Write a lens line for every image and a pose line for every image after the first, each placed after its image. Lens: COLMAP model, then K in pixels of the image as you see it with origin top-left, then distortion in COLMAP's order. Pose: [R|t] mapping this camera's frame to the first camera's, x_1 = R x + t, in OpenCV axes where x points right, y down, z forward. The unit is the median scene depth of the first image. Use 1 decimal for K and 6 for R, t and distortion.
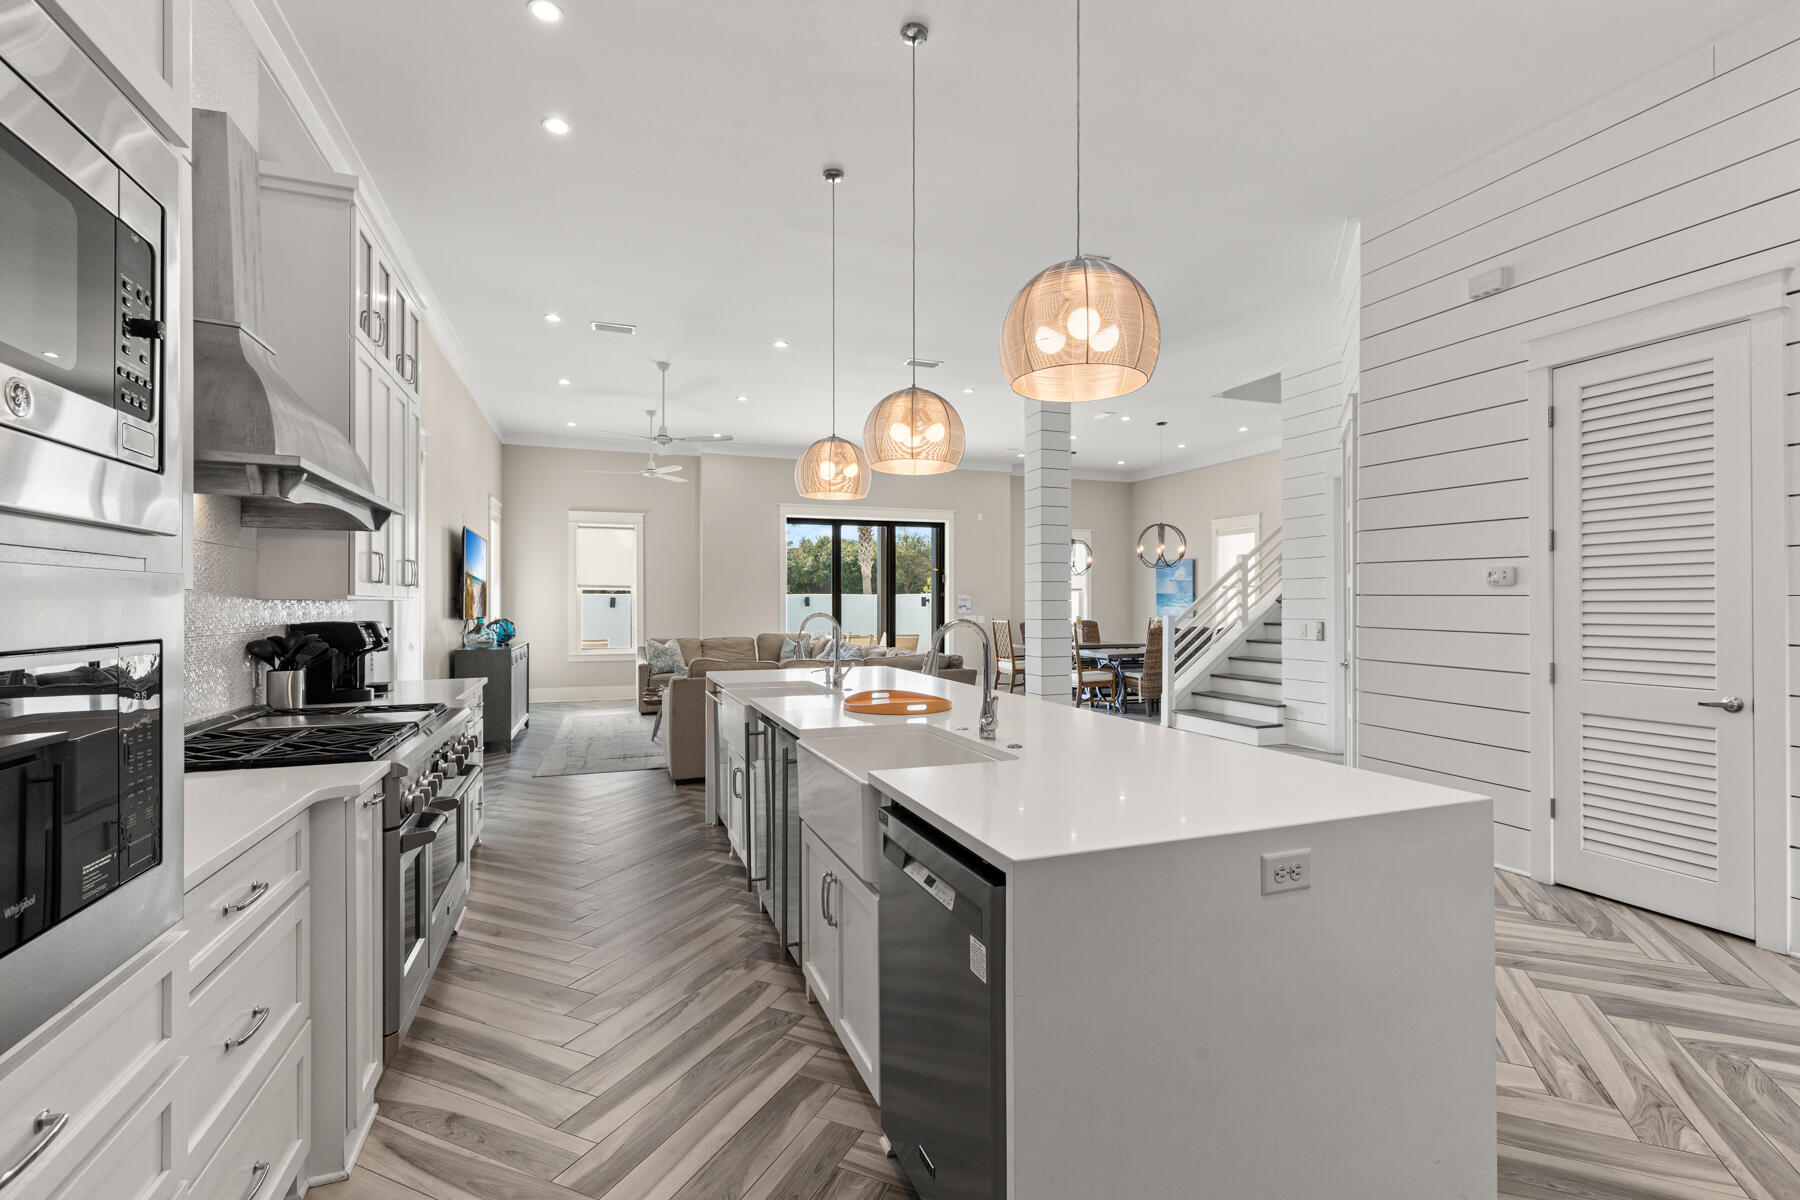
lens RADIAL K [[822.2, 0, 900.0], [0, 822.2, 600.0], [0, 0, 1]] dist [0.003725, 0.000156]
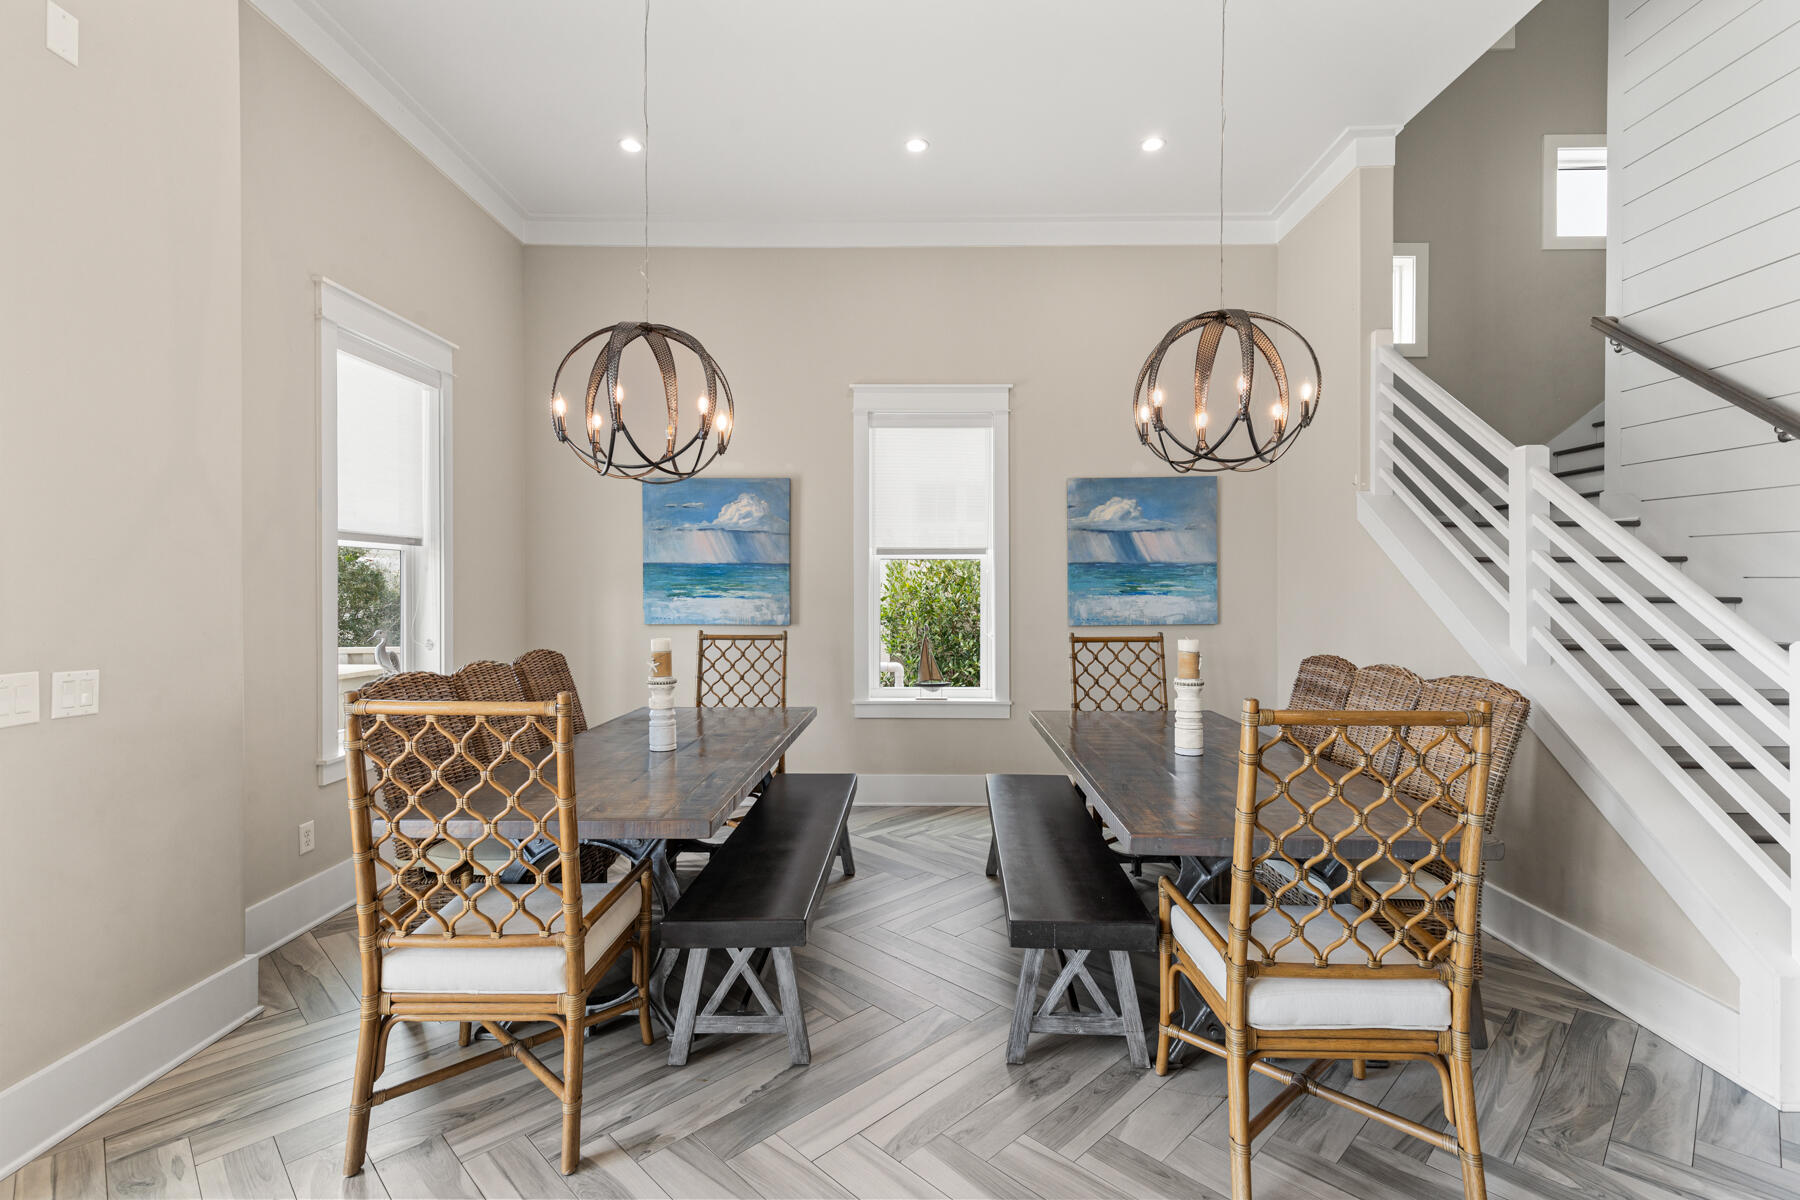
lens RADIAL K [[822.2, 0, 900.0], [0, 822.2, 600.0], [0, 0, 1]] dist [0.003725, 0.000156]
pose [[0.344111, -0.014791, 0.938812, 0.005173], [-0.004268, 0.999841, 0.017316, 0.002539], [-0.938919, -0.009965, 0.343993, 0.916434]]
